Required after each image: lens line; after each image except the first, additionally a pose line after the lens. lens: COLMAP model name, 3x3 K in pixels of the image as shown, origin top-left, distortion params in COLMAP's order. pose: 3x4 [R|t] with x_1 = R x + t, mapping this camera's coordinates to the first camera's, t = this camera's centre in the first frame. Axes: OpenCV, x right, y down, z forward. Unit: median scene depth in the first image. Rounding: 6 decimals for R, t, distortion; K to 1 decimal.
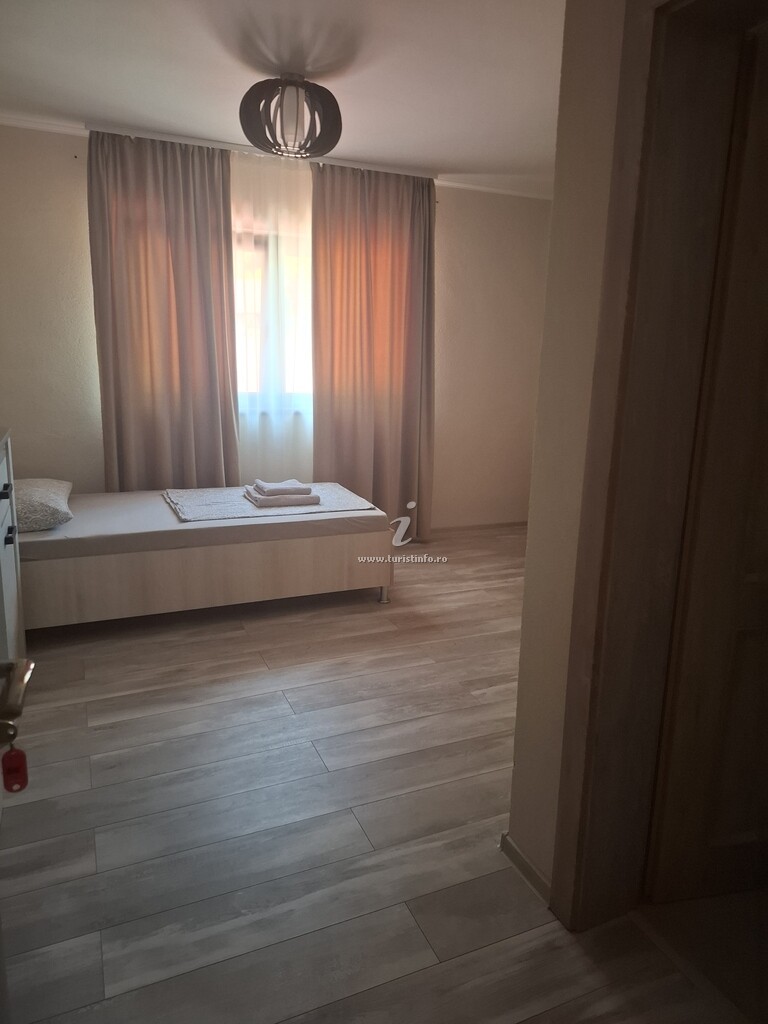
lens RADIAL K [[733.8, 0, 408.1], [0, 733.8, 507.7], [0, 0, 1]] dist [0.072409, -0.060359]
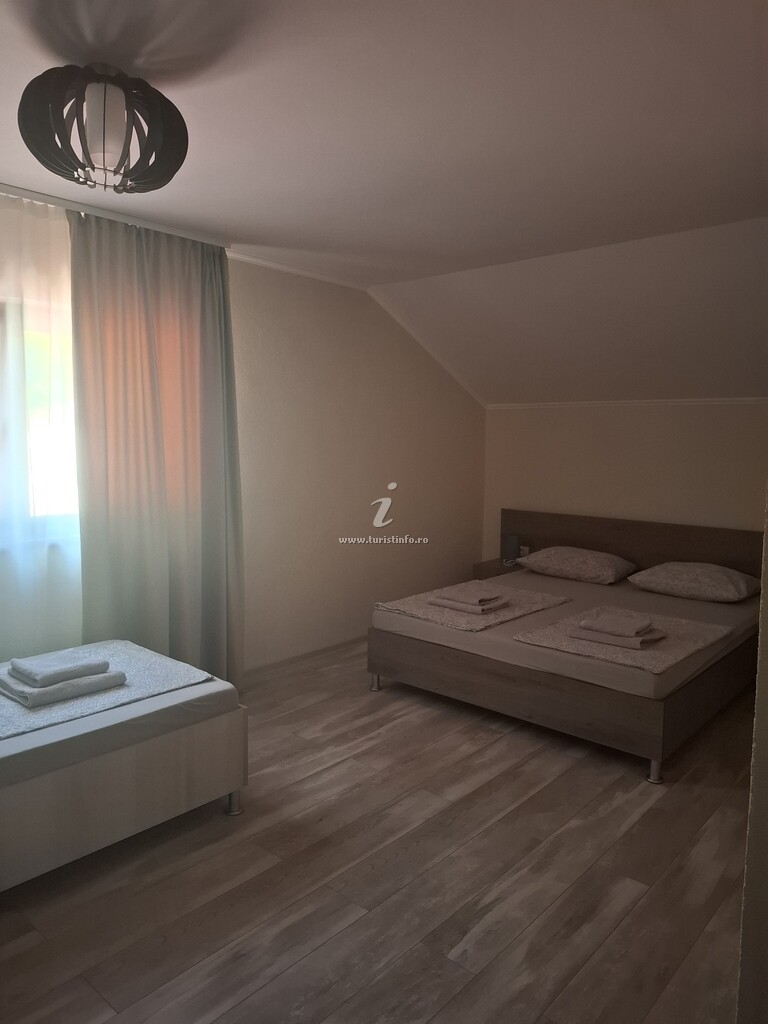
lens RADIAL K [[733.8, 0, 408.1], [0, 733.8, 507.7], [0, 0, 1]] dist [0.072409, -0.060359]
pose [[0.910274, -0.062975, 0.409190, -0.146095], [0.108109, 0.990228, -0.088099, -0.074338], [-0.399643, 0.124431, 0.908186, 0.237505]]
